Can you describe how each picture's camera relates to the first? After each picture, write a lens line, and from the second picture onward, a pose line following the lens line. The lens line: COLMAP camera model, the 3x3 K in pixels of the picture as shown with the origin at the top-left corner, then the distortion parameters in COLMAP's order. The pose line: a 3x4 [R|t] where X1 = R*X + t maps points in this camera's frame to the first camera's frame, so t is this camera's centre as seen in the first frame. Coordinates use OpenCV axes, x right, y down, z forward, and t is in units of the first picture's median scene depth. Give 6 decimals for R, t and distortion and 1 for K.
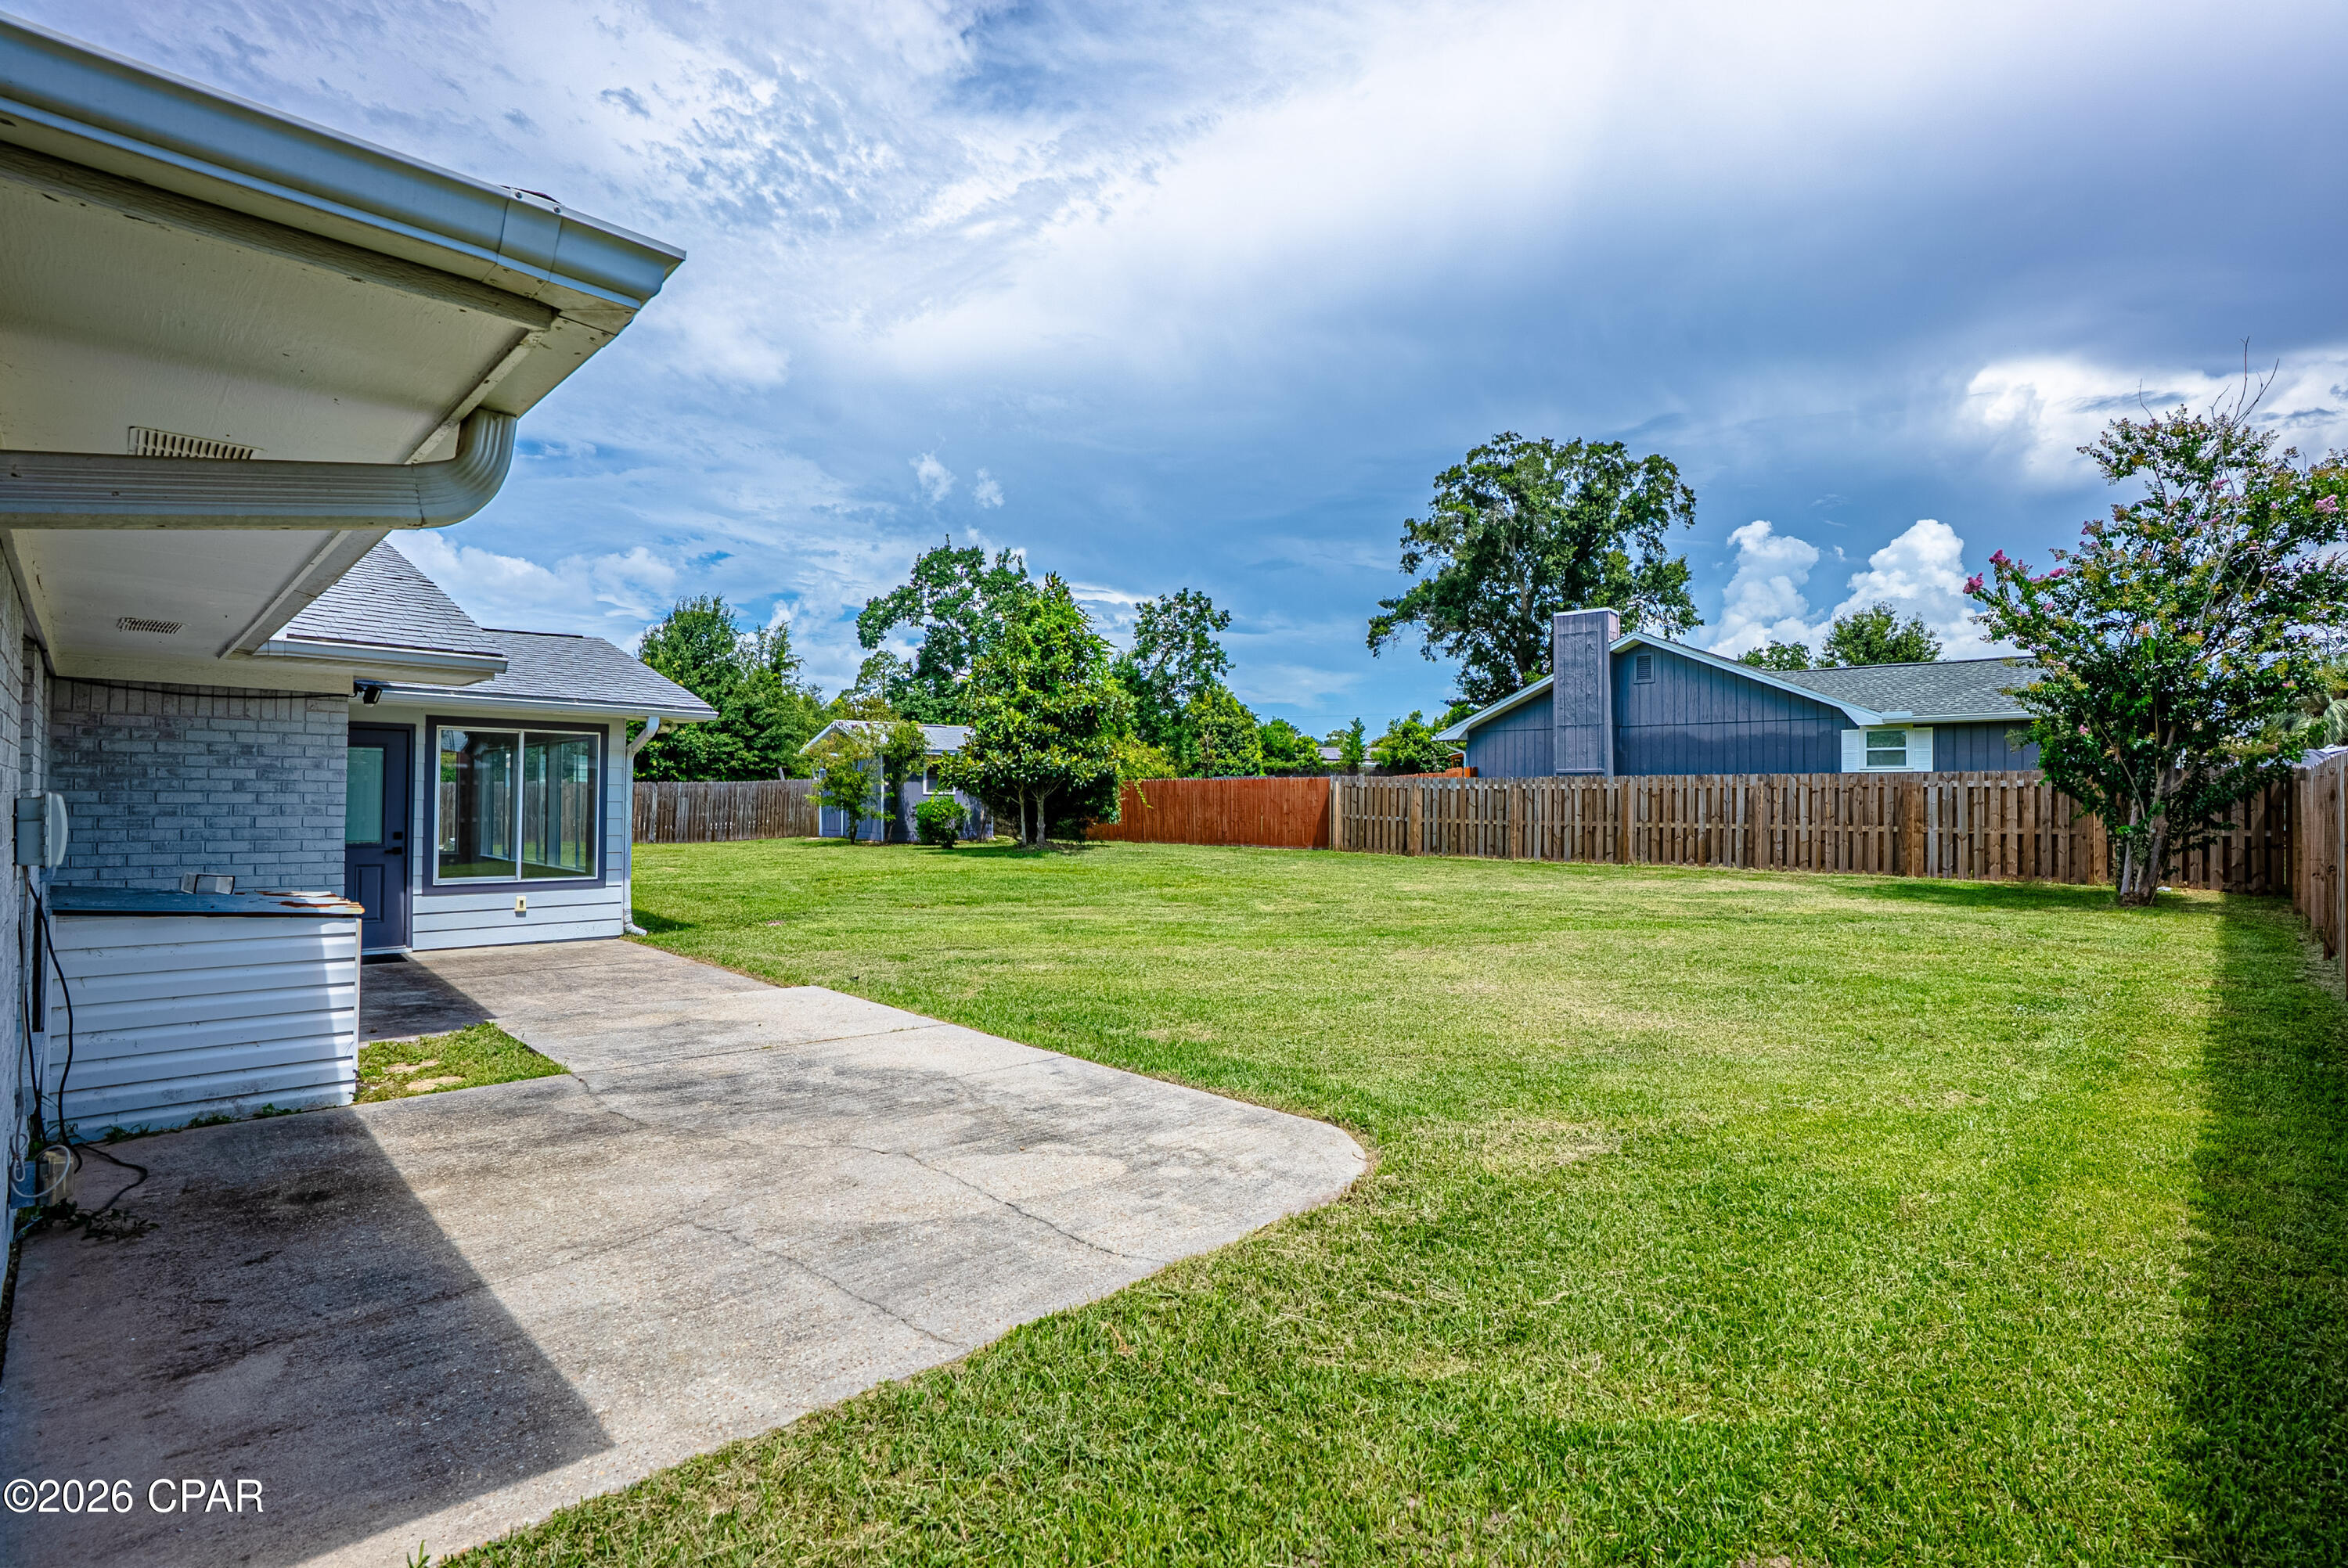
lens RADIAL K [[1113.1, 0, 1217.2], [0, 1113.1, 764.0], [0, 0, 1]] dist [-0.067046, 0.025858]
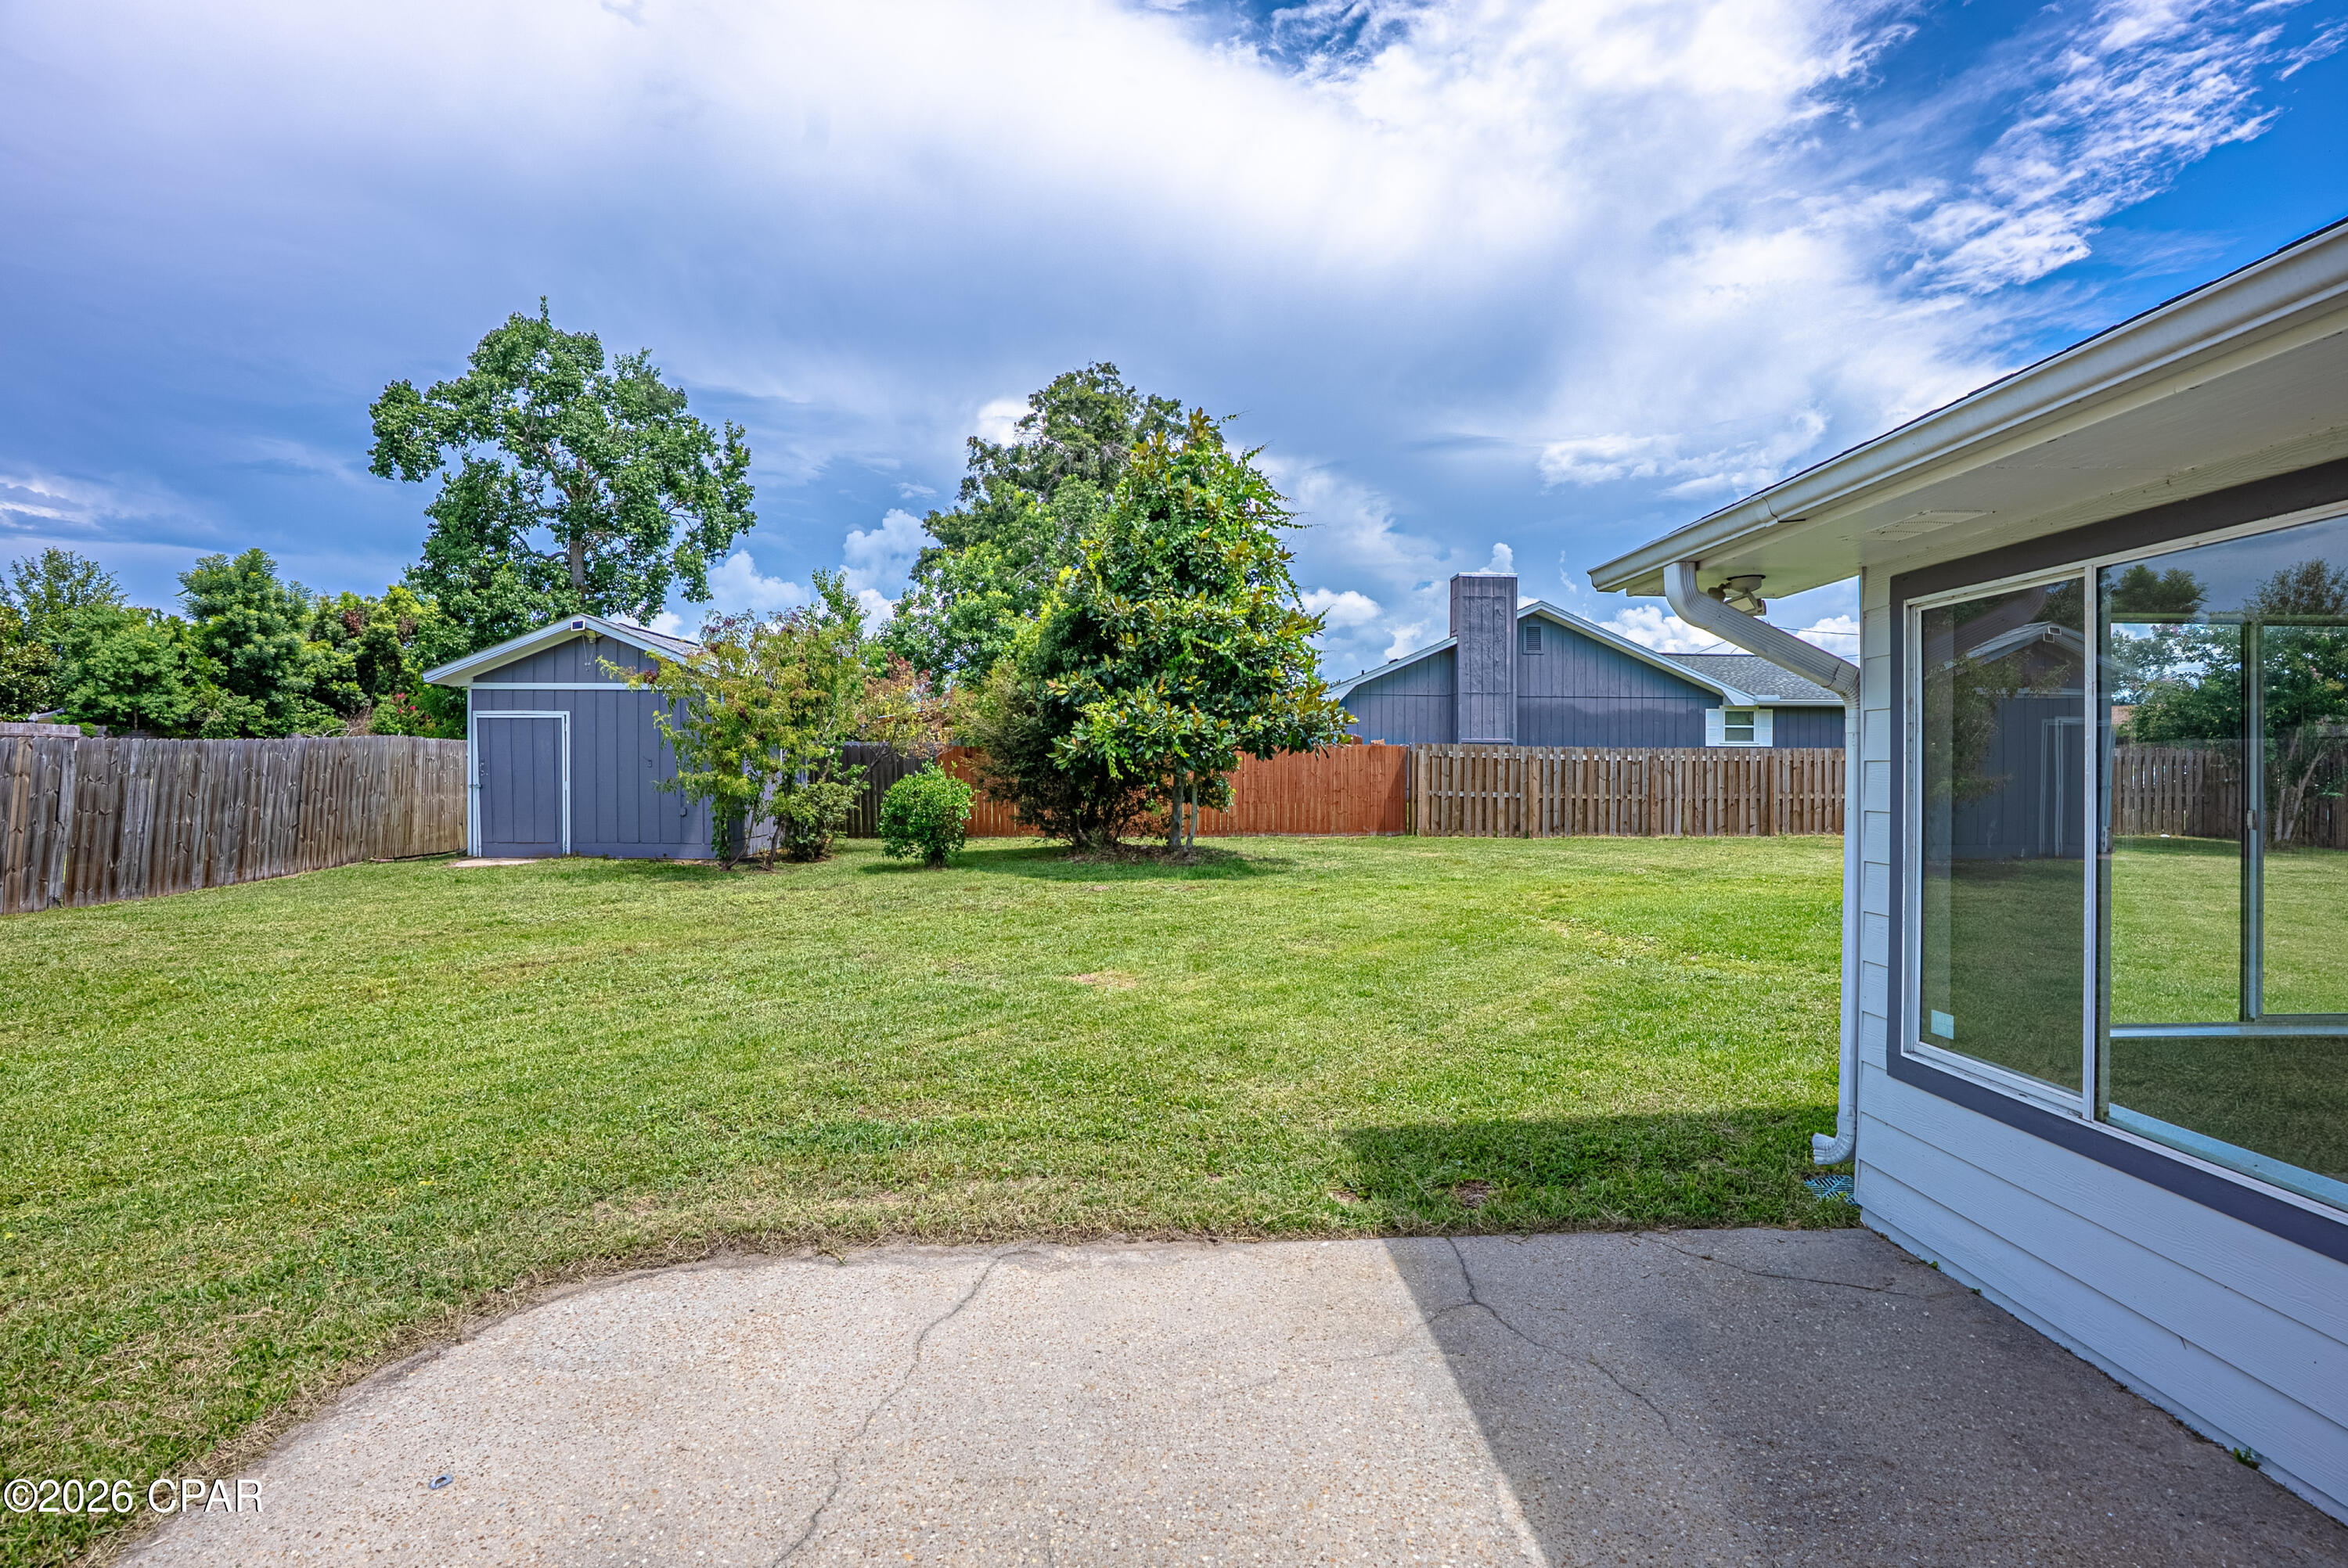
lens RADIAL K [[1113.1, 0, 1209.1], [0, 1113.1, 769.9], [0, 0, 1]] dist [-0.067046, 0.025858]
pose [[0.703538, -0.004968, 0.710640, -0.661502], [-0.019262, 0.999475, 0.026058, 0.013599], [-0.710396, -0.032021, 0.703073, 0.627271]]
